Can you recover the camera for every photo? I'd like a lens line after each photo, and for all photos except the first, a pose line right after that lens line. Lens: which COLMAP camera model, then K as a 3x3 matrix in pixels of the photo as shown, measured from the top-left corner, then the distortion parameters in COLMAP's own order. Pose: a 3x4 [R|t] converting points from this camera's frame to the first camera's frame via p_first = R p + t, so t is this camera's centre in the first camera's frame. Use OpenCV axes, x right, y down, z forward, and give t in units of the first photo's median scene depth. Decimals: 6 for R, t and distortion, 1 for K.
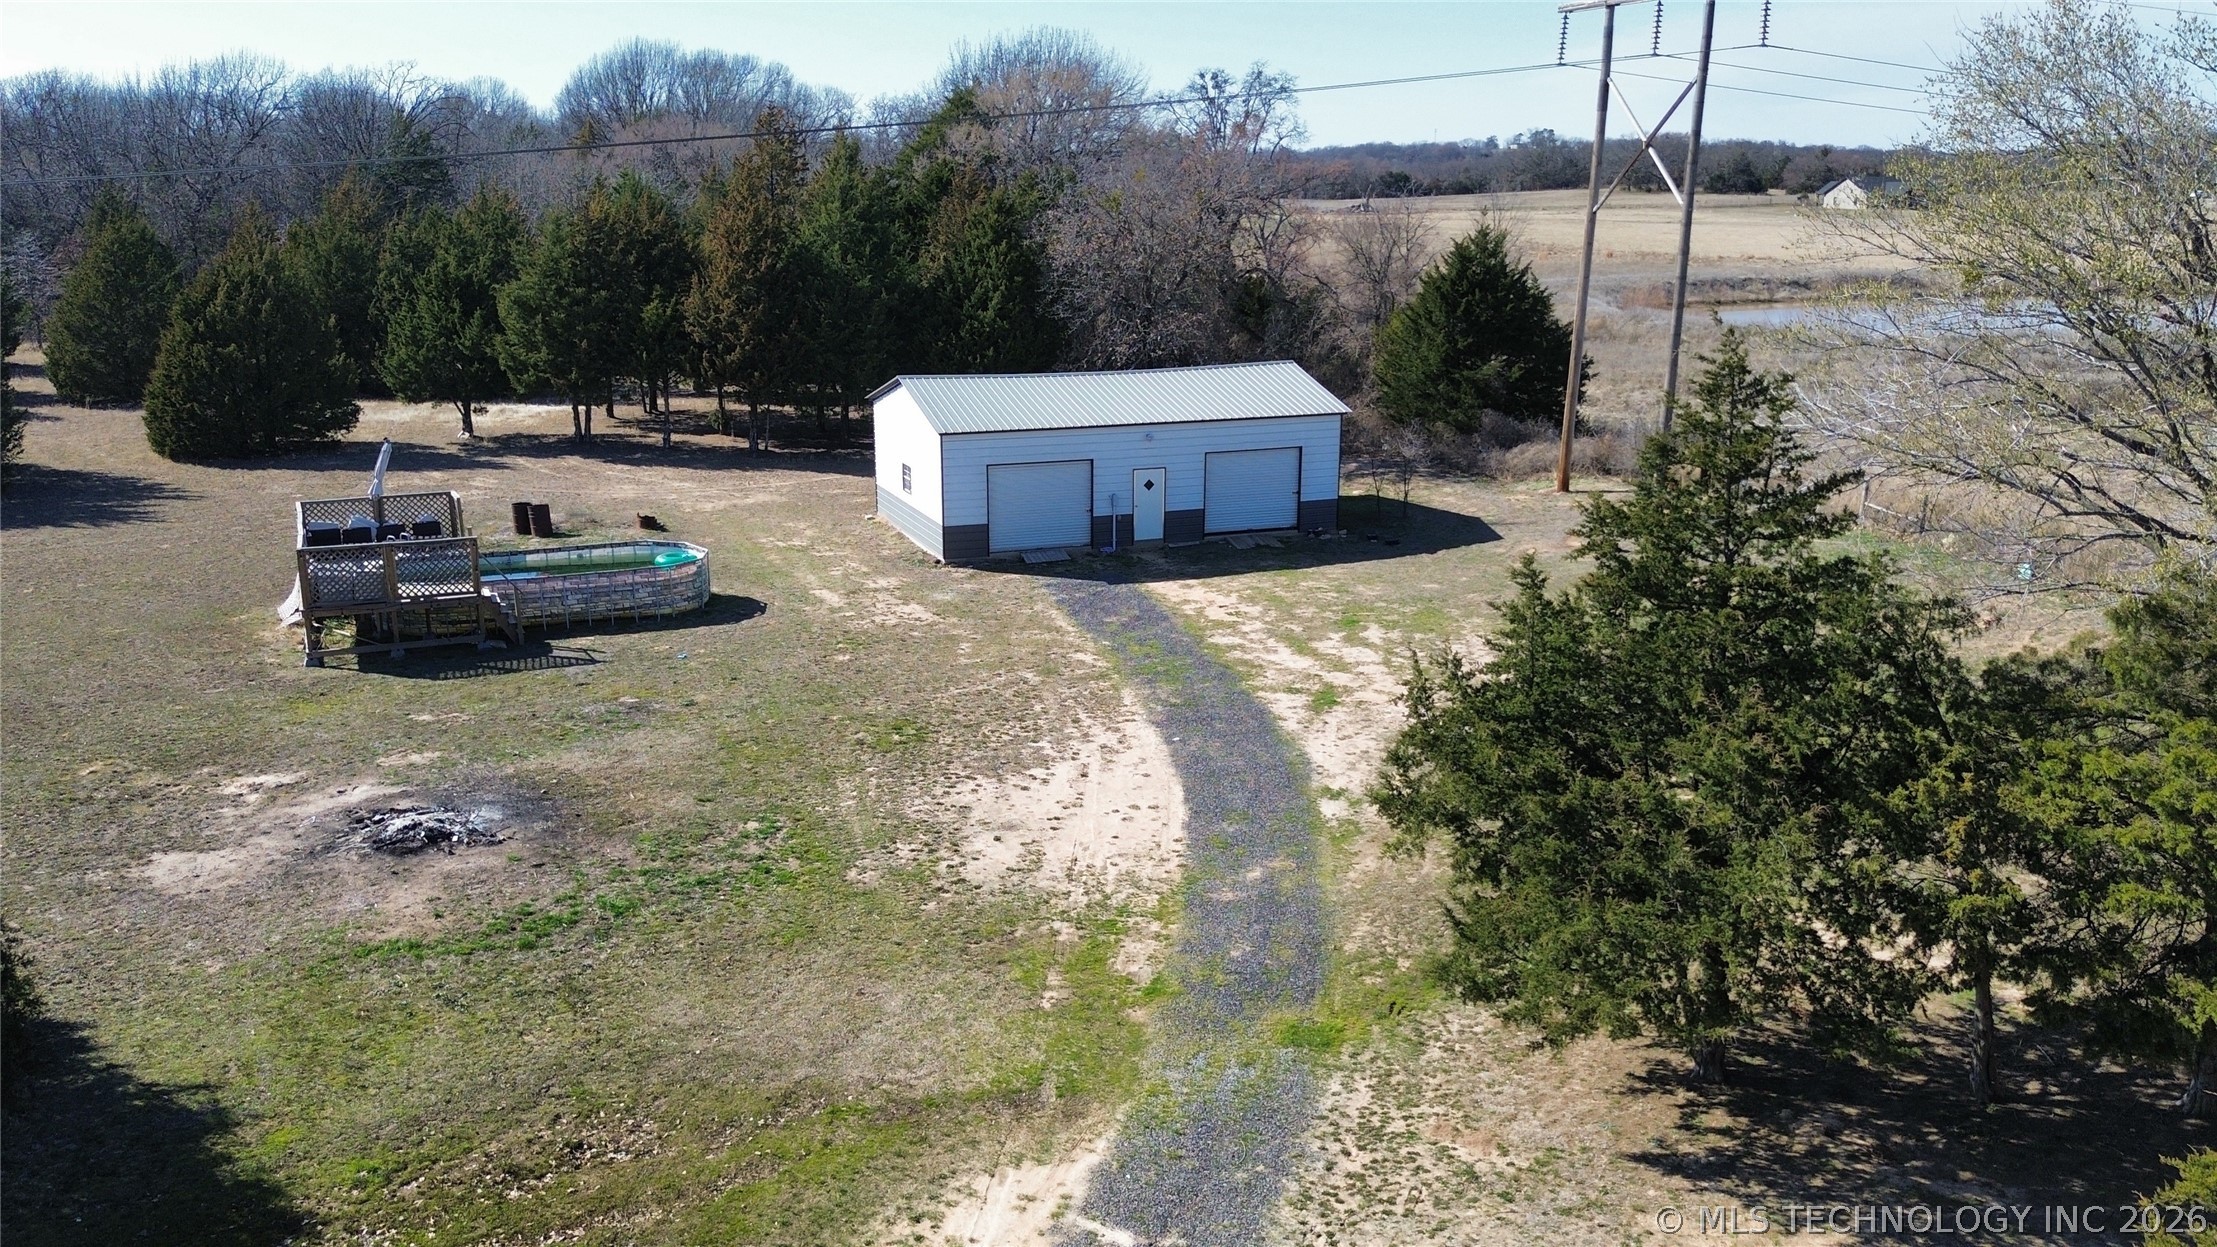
lens RADIAL K [[1822.3, 0, 1112.7], [0, 1822.3, 620.5], [0, 0, 1]] dist [0.038079, -0.004255]
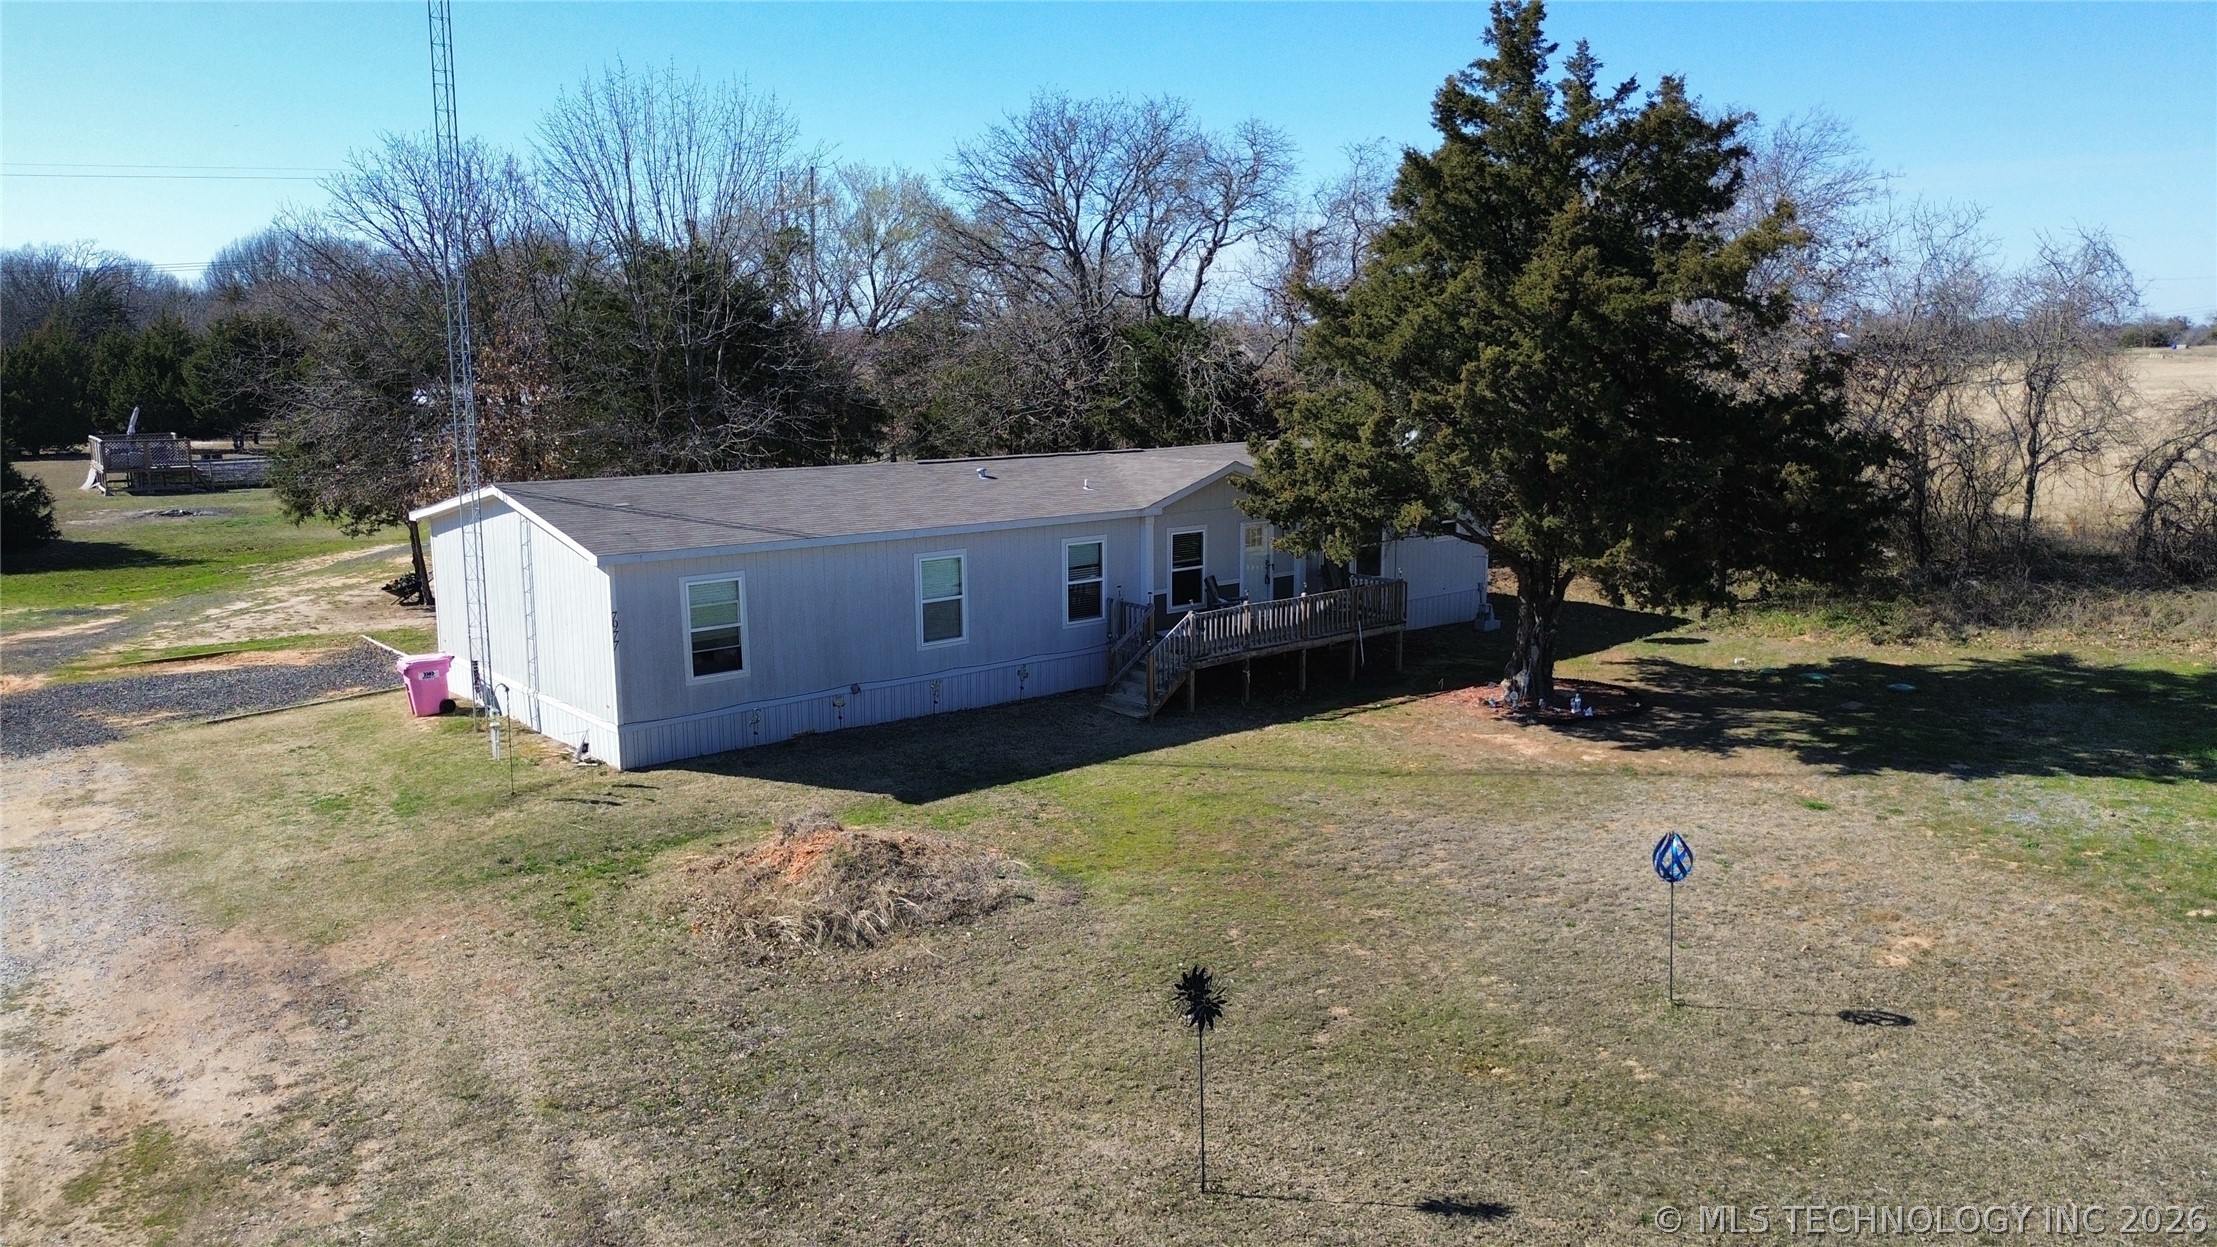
lens RADIAL K [[1595.4, 0, 1114.6], [0, 1595.4, 620.6], [0, 0, 1]] dist [0.058299, -0.050347]
pose [[0.974708, -0.046425, 0.218606, 0.178681], [0.062622, 0.995735, -0.067750, 0.225554], [-0.214529, 0.079726, 0.973458, -0.664650]]
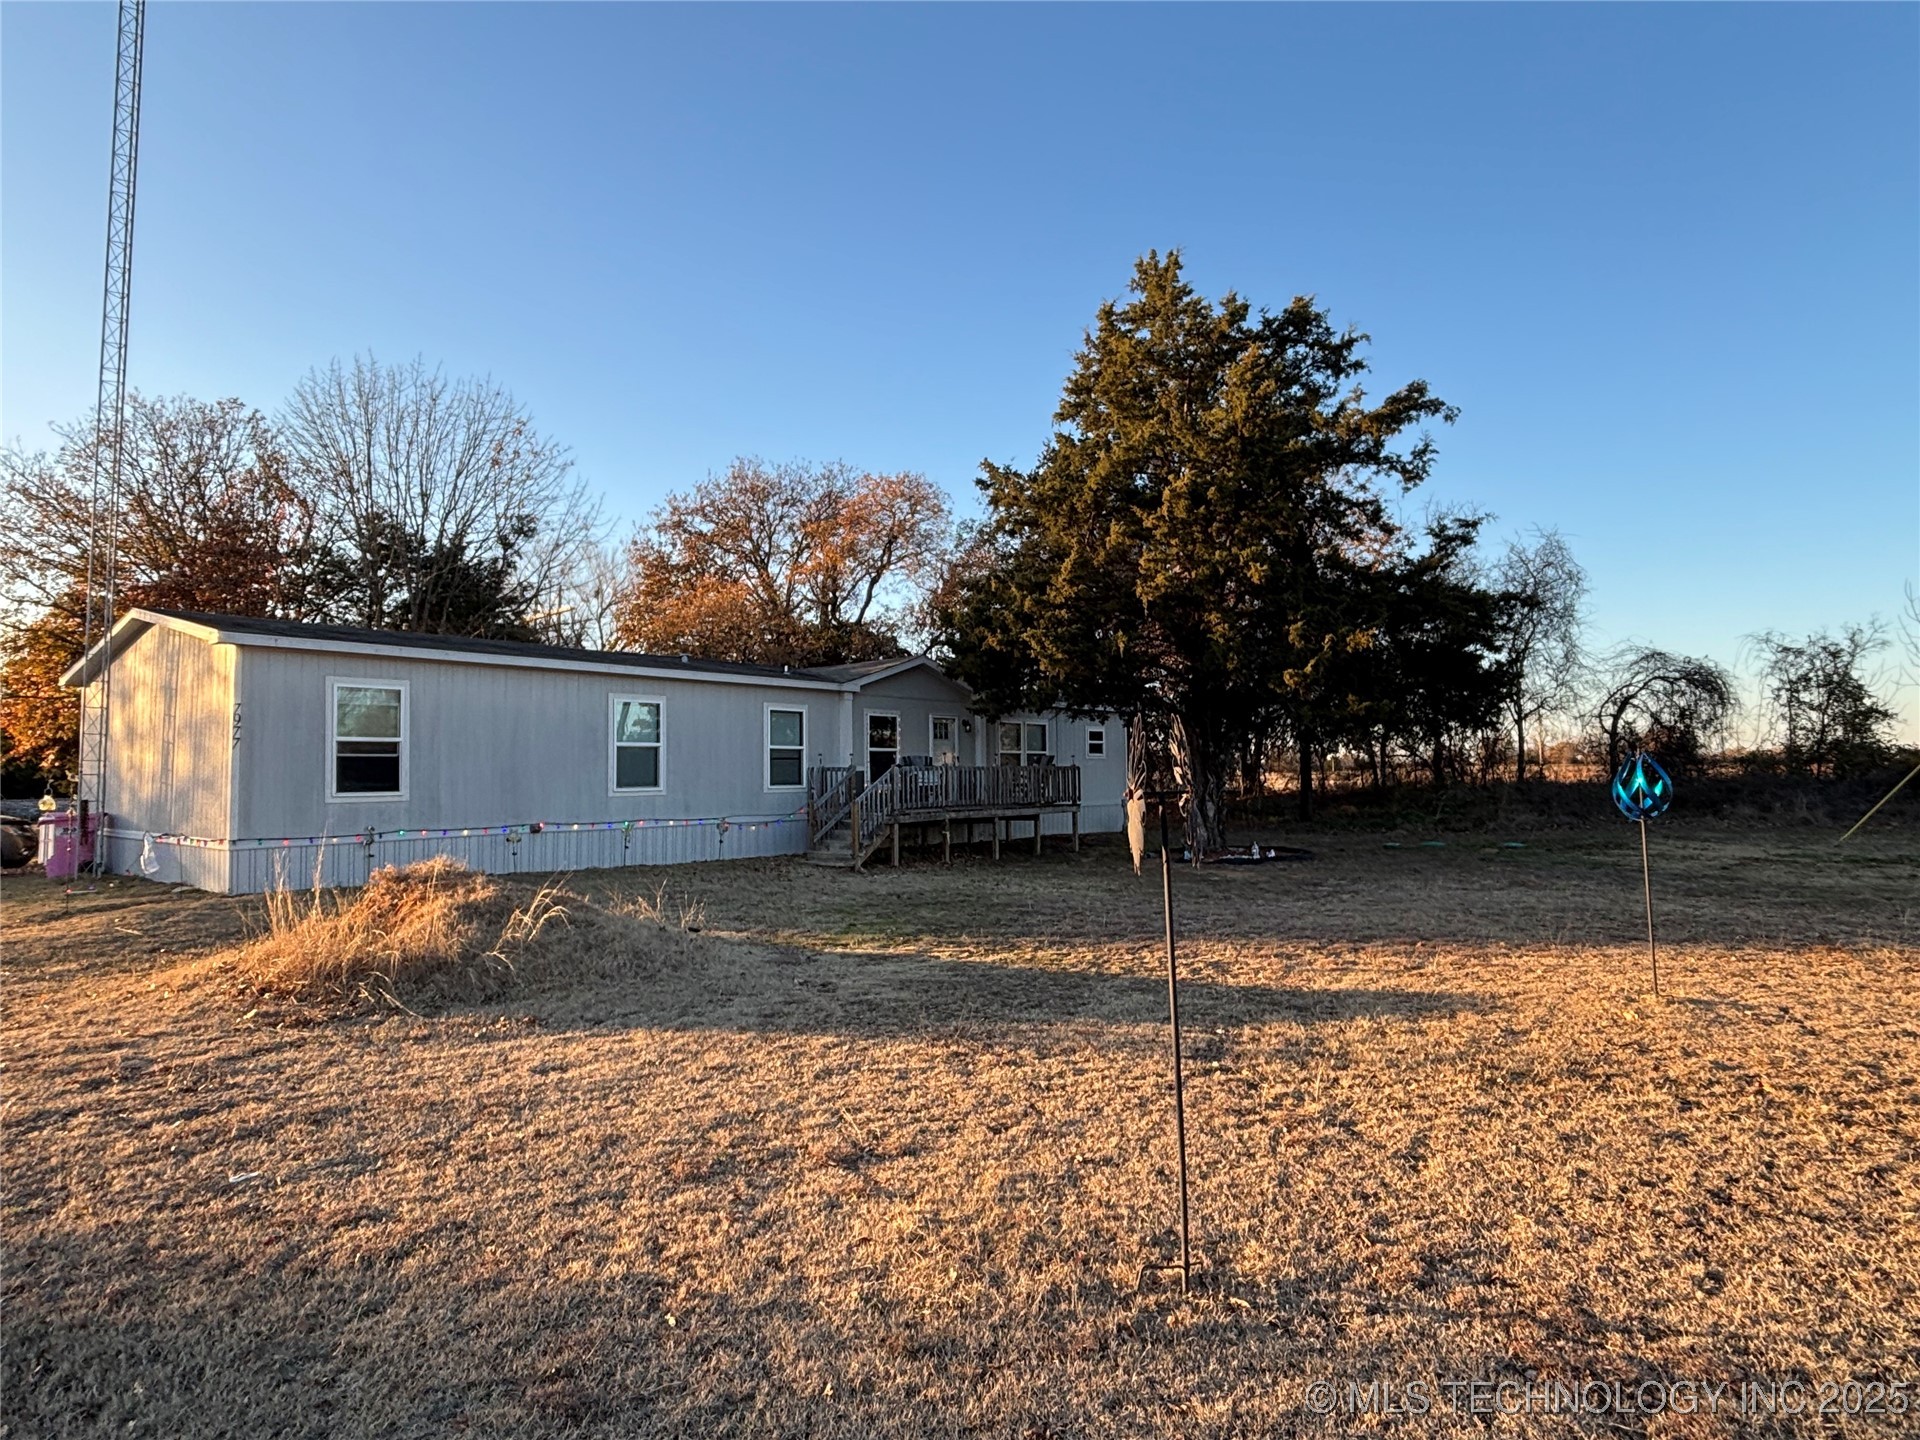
lens RADIAL K [[1097.0, 0, 973.3], [0, 1097.0, 712.0], [0, 0, 1]] dist [0.002792, -0.004299]
pose [[0.922546, 0.009044, 0.385781, 0.197650], [0.107568, 0.954071, -0.279602, 0.268586], [-0.370591, 0.299444, 0.879202, -0.523228]]
